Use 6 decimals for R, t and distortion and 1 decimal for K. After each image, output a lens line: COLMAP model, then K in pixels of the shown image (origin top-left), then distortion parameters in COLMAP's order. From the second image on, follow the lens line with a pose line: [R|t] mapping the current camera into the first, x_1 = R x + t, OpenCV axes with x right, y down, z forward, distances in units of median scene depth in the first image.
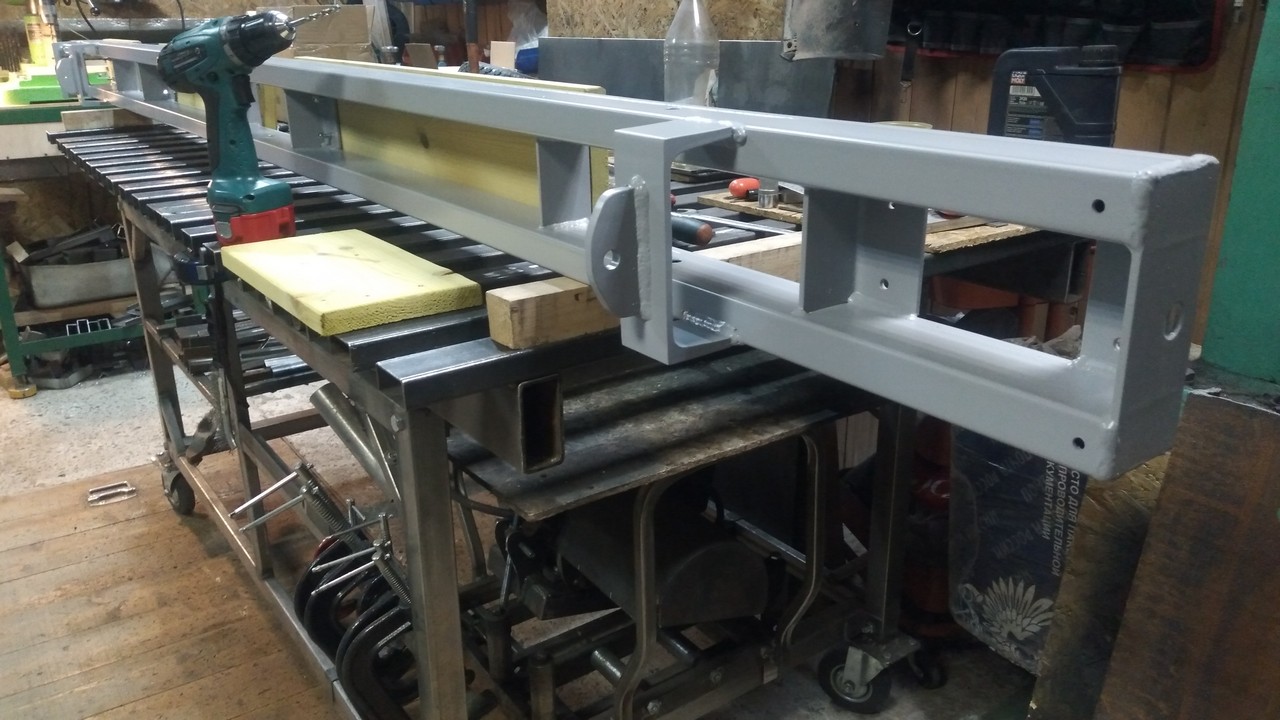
lens RADIAL K [[975.4, 0, 643.3], [0, 975.4, 349.4], [0, 0, 1]] dist [0.071326, -0.135209]
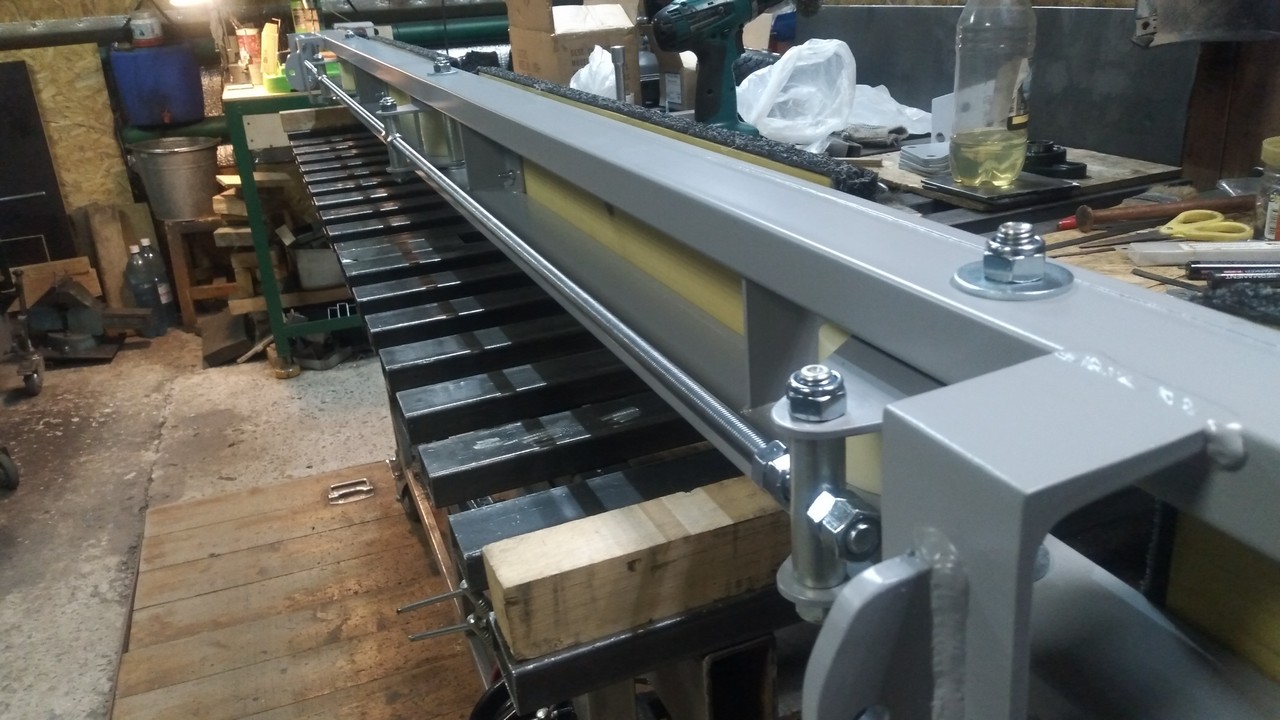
lens RADIAL K [[975.4, 0, 645.4], [0, 975.4, 354.5], [0, 0, 1]] dist [0.071326, -0.135209]
pose [[0.966645, 0.042806, -0.252519, -0.006634], [-0.029842, 0.998043, 0.054946, -0.072354], [0.254377, -0.045578, 0.966031, 0.154051]]
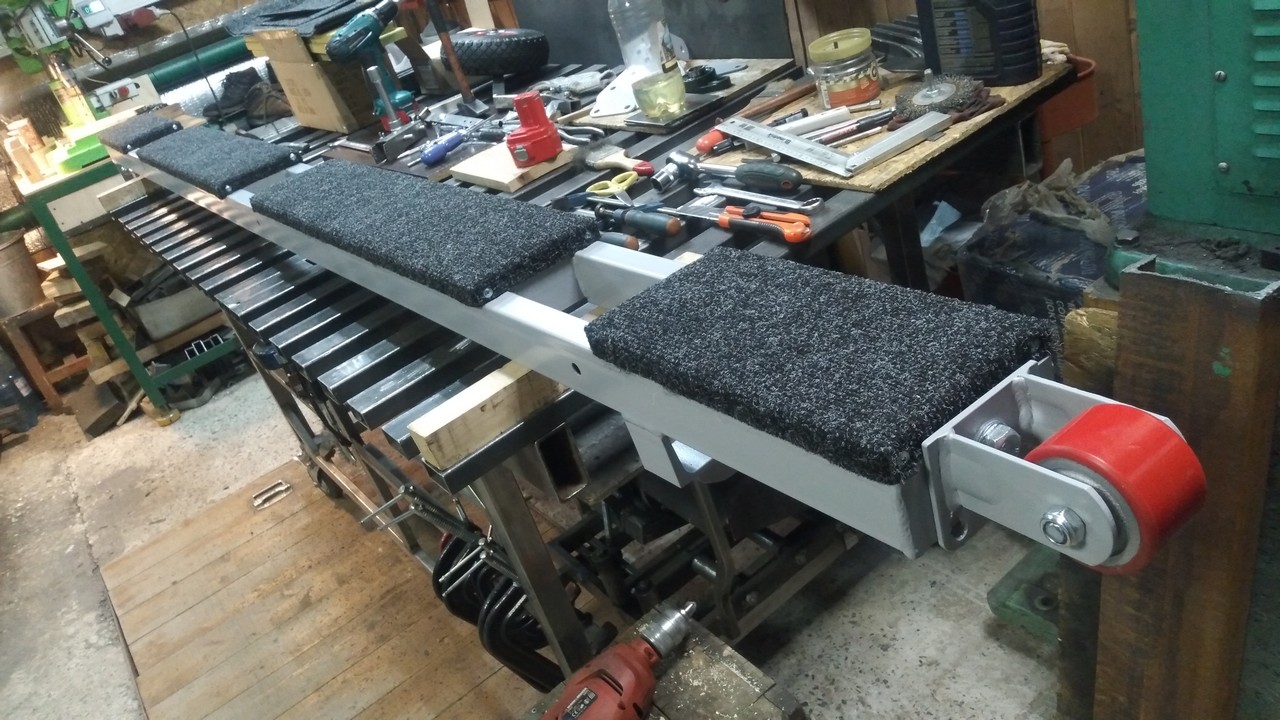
lens RADIAL K [[975.4, 0, 639.1], [0, 975.4, 354.0], [0, 0, 1]] dist [0.071326, -0.135209]
pose [[0.959300, -0.252178, -0.127081, 0.070587], [0.270016, 0.950885, 0.151356, -0.085097], [0.082671, -0.179510, 0.980276, -0.069168]]
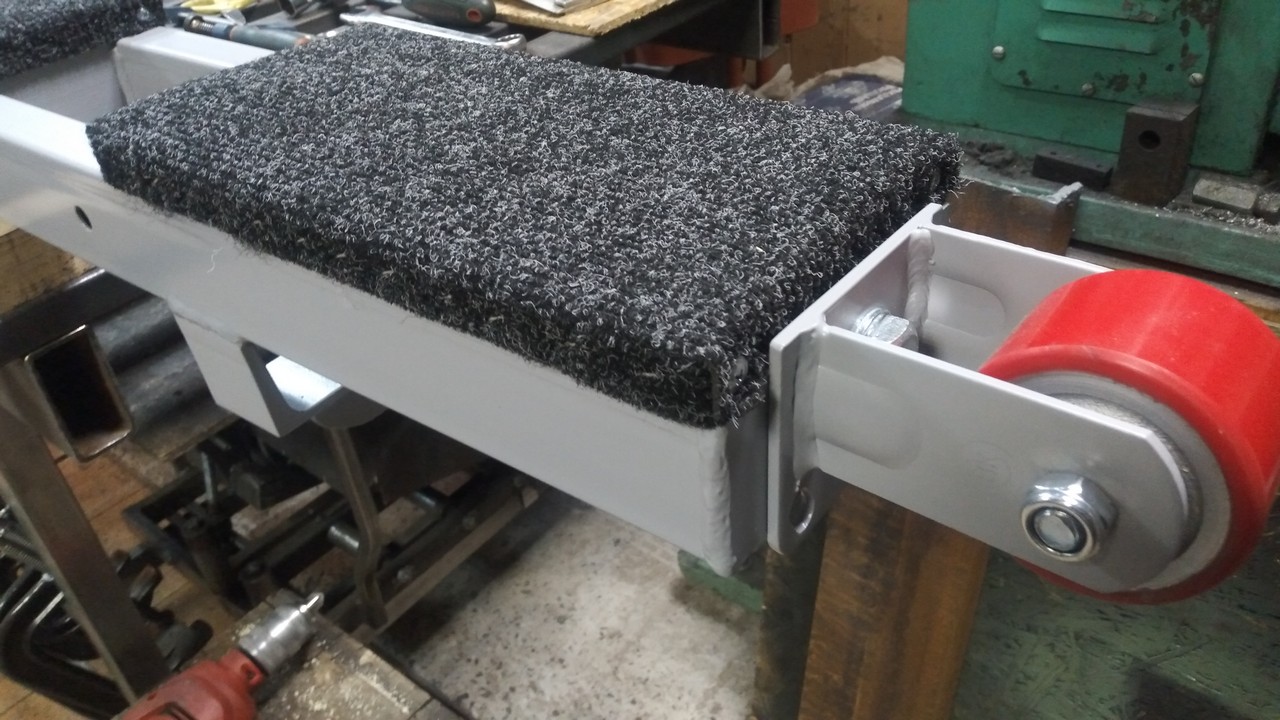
lens RADIAL K [[990.9, 0, 647.7], [0, 990.9, 344.8], [0, 0, 1]] dist [0.059630, -0.109039]
pose [[0.956648, -0.216333, 0.194999, 0.063568], [0.159838, 0.949667, 0.269414, -0.037285], [-0.243467, -0.226567, 0.943075, 0.078376]]
